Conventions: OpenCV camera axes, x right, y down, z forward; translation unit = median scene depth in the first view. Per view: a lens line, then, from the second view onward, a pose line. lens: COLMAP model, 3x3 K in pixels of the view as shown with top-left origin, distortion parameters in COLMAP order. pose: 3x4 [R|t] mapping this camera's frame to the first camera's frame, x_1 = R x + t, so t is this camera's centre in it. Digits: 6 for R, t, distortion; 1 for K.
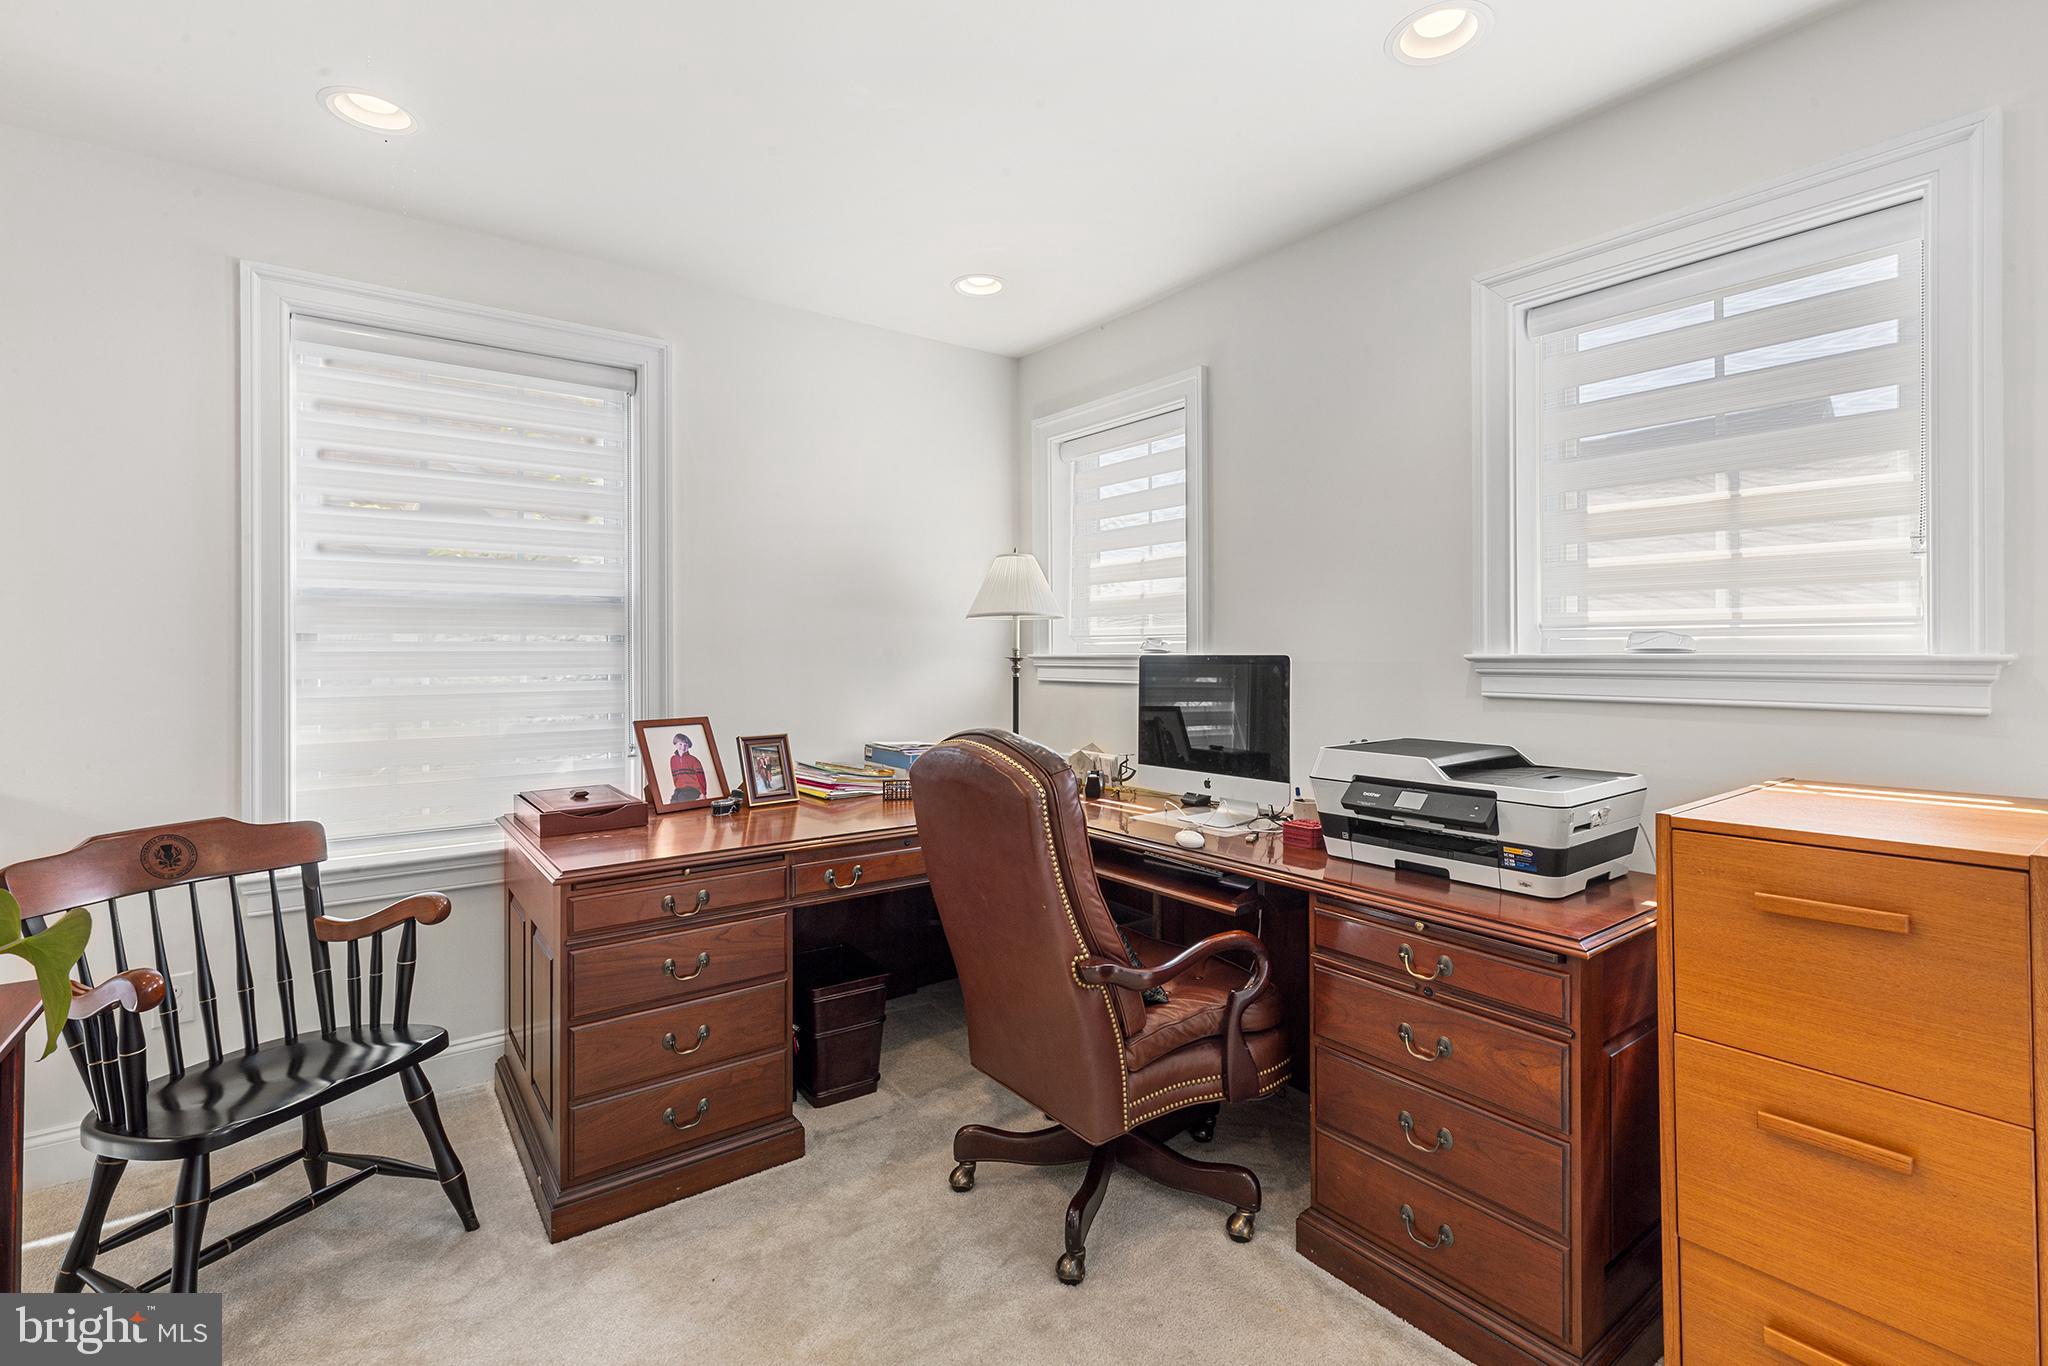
lens RADIAL K [[936.0, 0, 1029.0], [0, 936.0, 646.8], [0, 0, 1]] dist [0.015446, 0.000039]
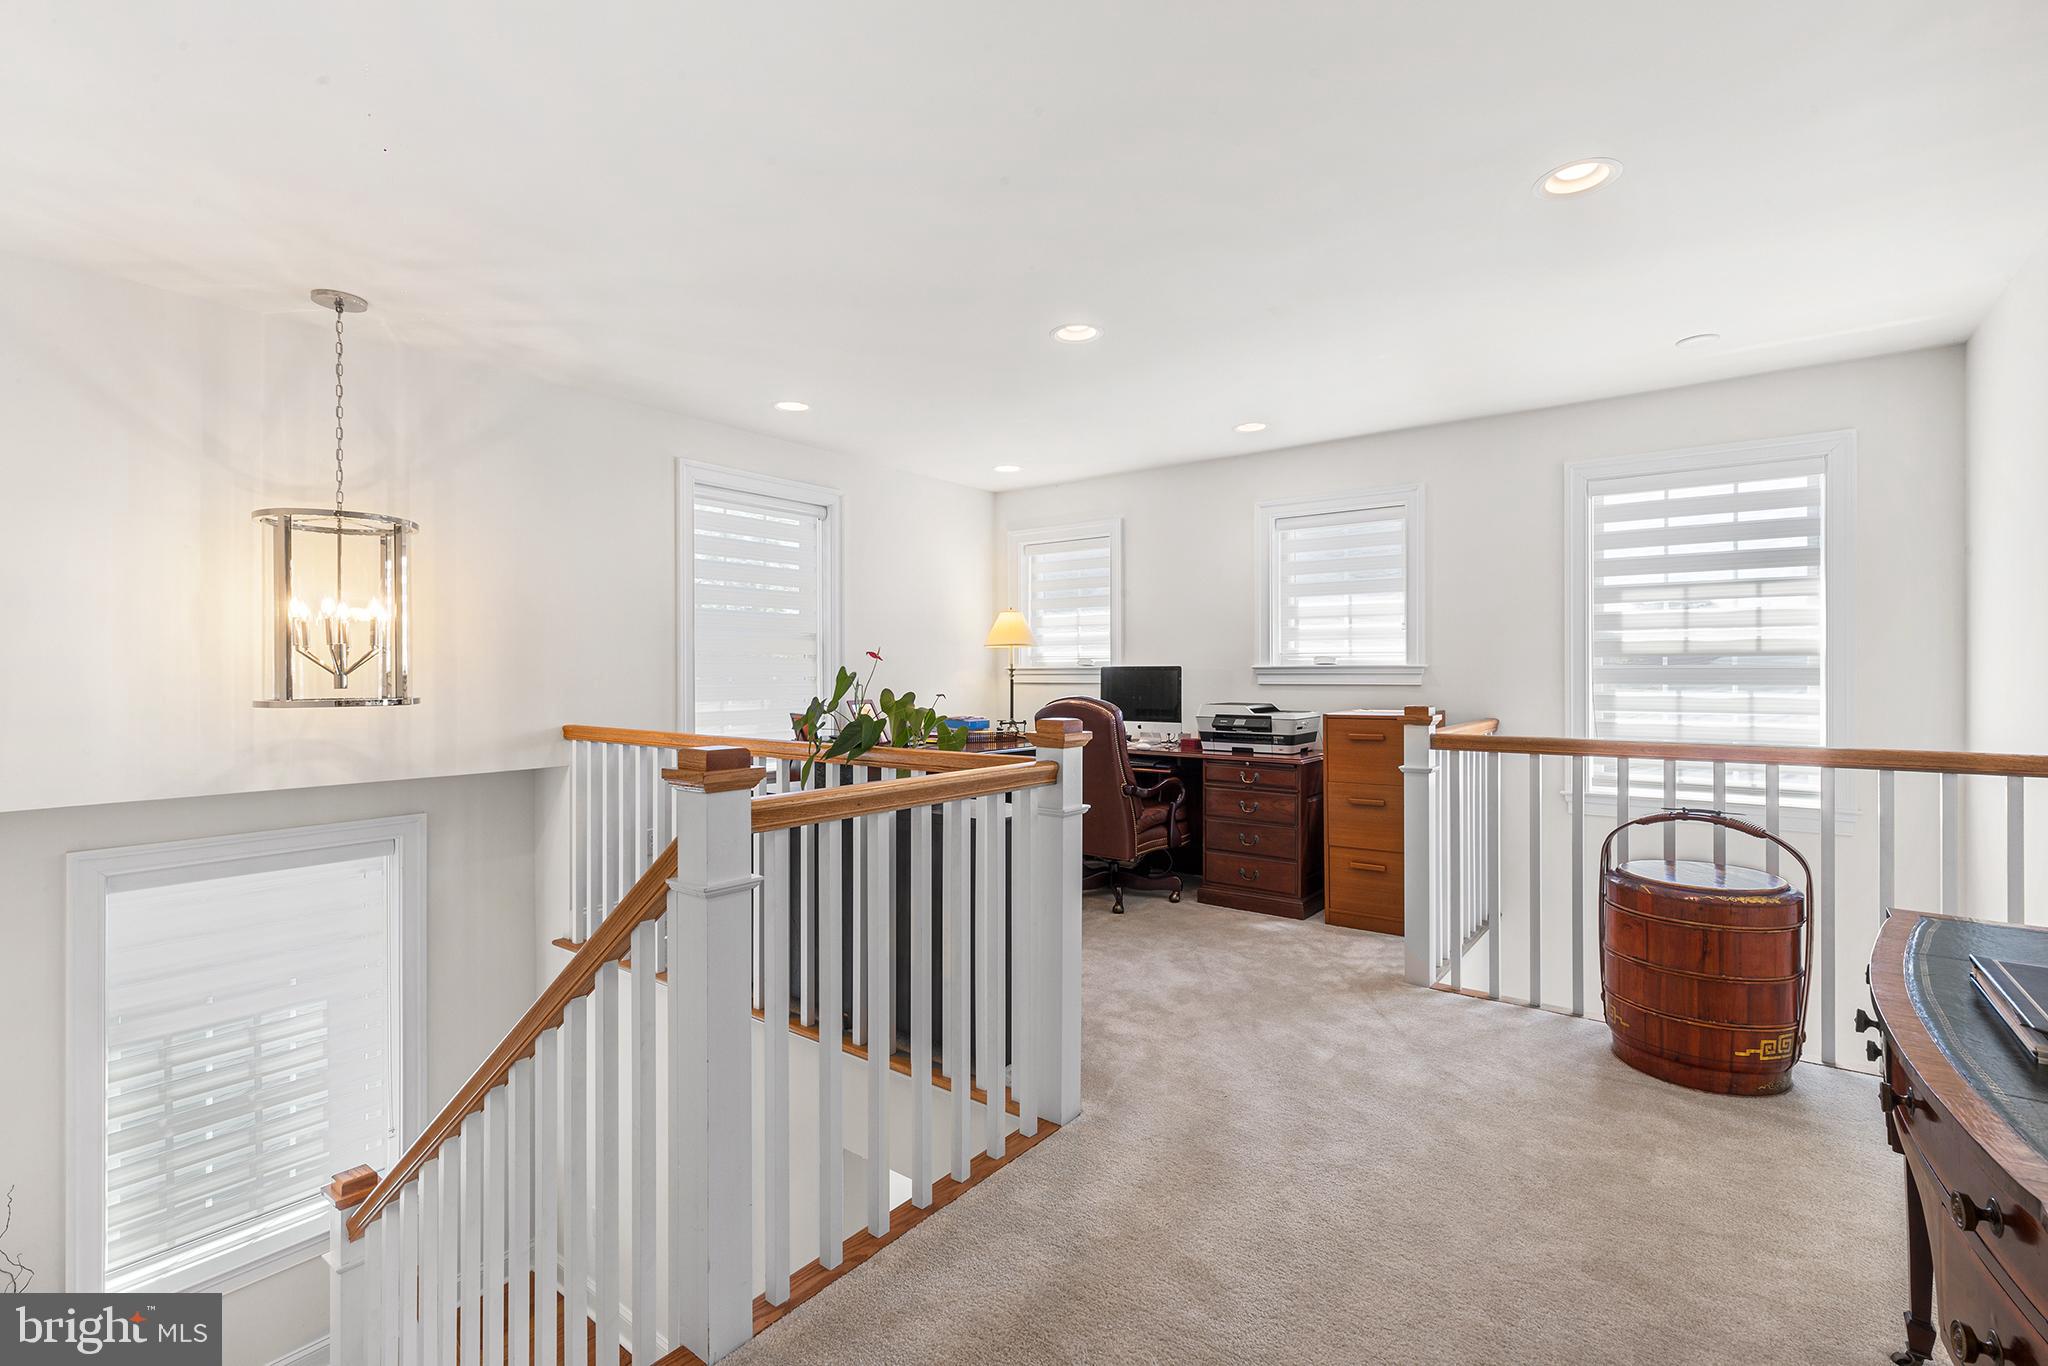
lens RADIAL K [[937.0, 0, 1027.4], [0, 937.0, 668.7], [0, 0, 1]] dist [0.000253, 0.000107]
pose [[0.961474, 0.003657, 0.274873, -0.807095], [-0.002435, 0.999986, -0.004786, 0.032008], [-0.274887, 0.003932, 0.961469, -1.225397]]
